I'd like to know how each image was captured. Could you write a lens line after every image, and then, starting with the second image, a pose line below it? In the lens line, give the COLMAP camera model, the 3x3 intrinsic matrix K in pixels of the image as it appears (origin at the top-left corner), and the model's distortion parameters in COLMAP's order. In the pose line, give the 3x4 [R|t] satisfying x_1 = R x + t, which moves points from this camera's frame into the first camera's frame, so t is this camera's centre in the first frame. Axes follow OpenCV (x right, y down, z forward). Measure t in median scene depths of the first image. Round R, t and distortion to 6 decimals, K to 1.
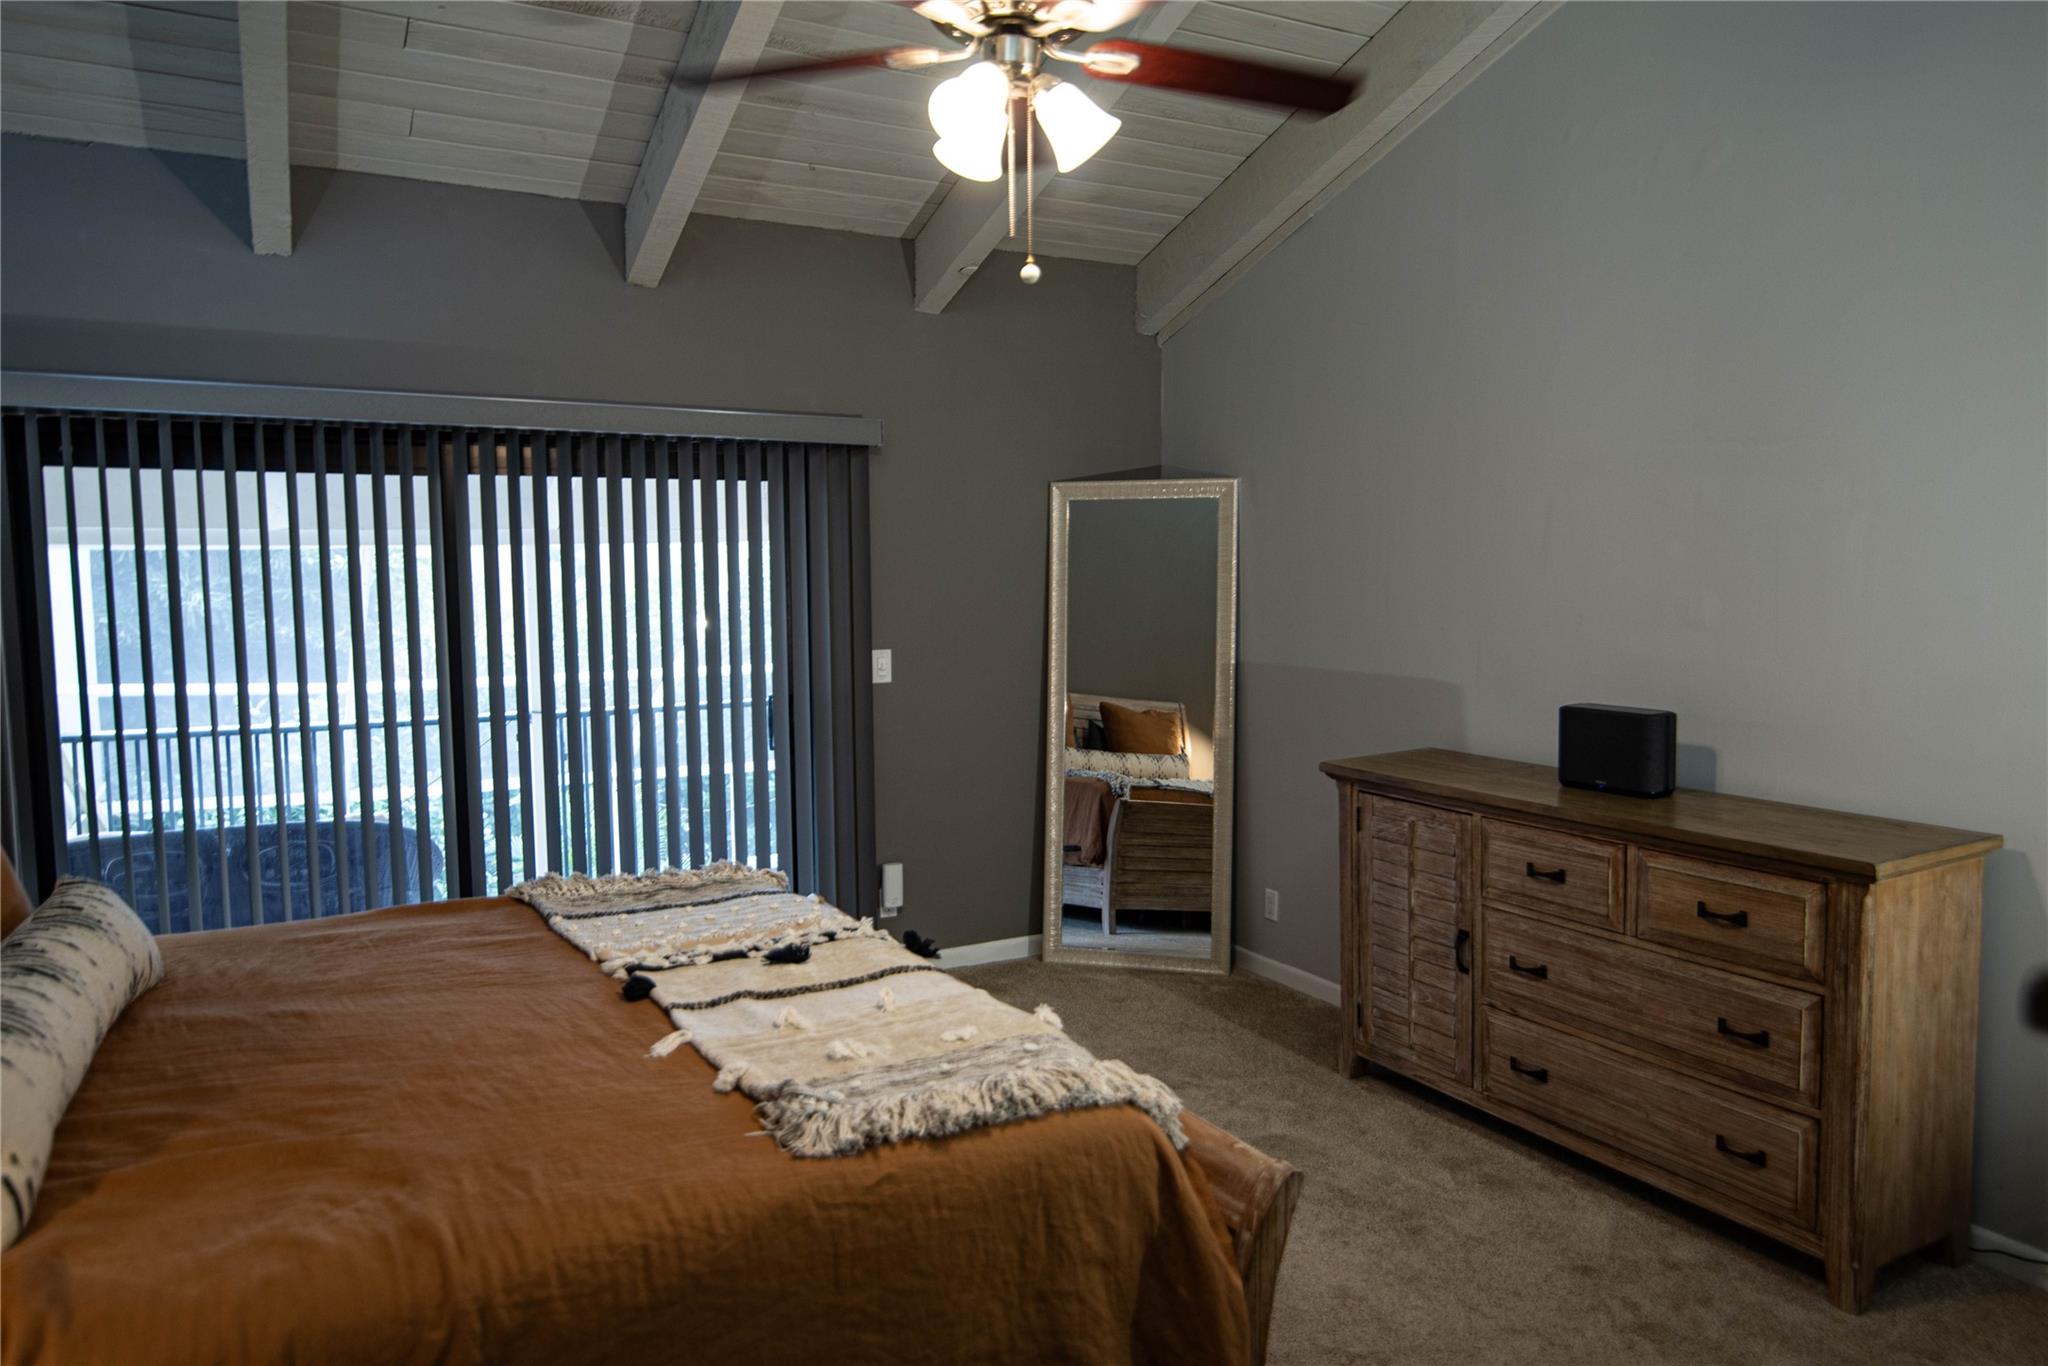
lens RADIAL K [[1410.9, 0, 1028.7], [0, 1410.9, 692.1], [0, 0, 1]] dist [-0.005487, 0.002656]
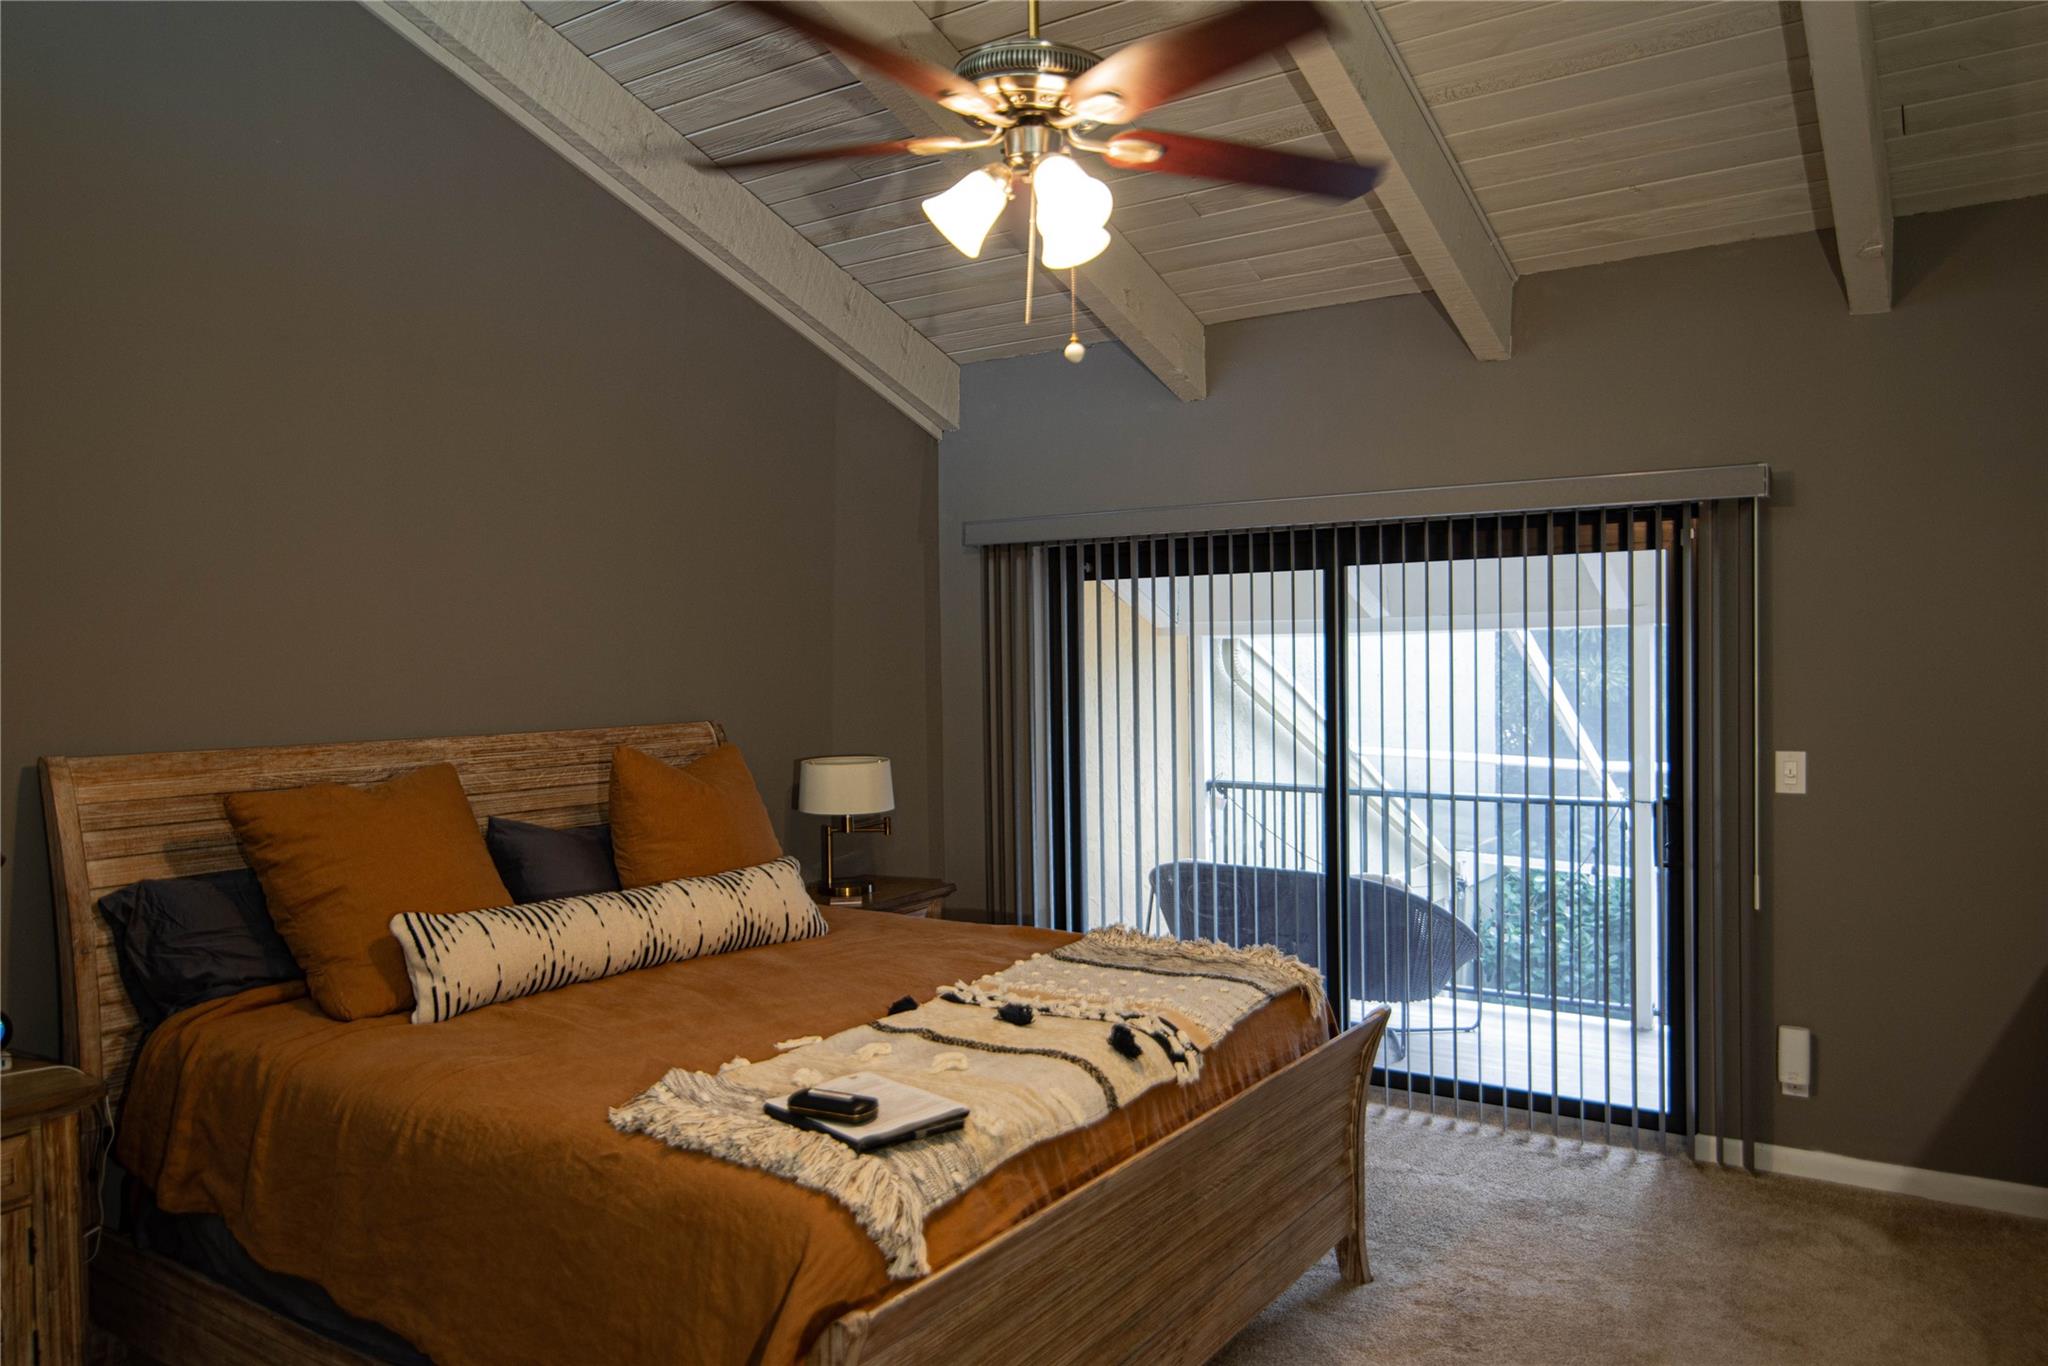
lens RADIAL K [[1410.9, 0, 1028.7], [0, 1410.9, 692.1], [0, 0, 1]] dist [-0.005487, 0.002656]
pose [[0.457596, 0.021728, -0.888895, 0.505214], [-0.069915, 0.997485, -0.011609, -0.030407], [0.886407, 0.067460, 0.457964, 0.324470]]
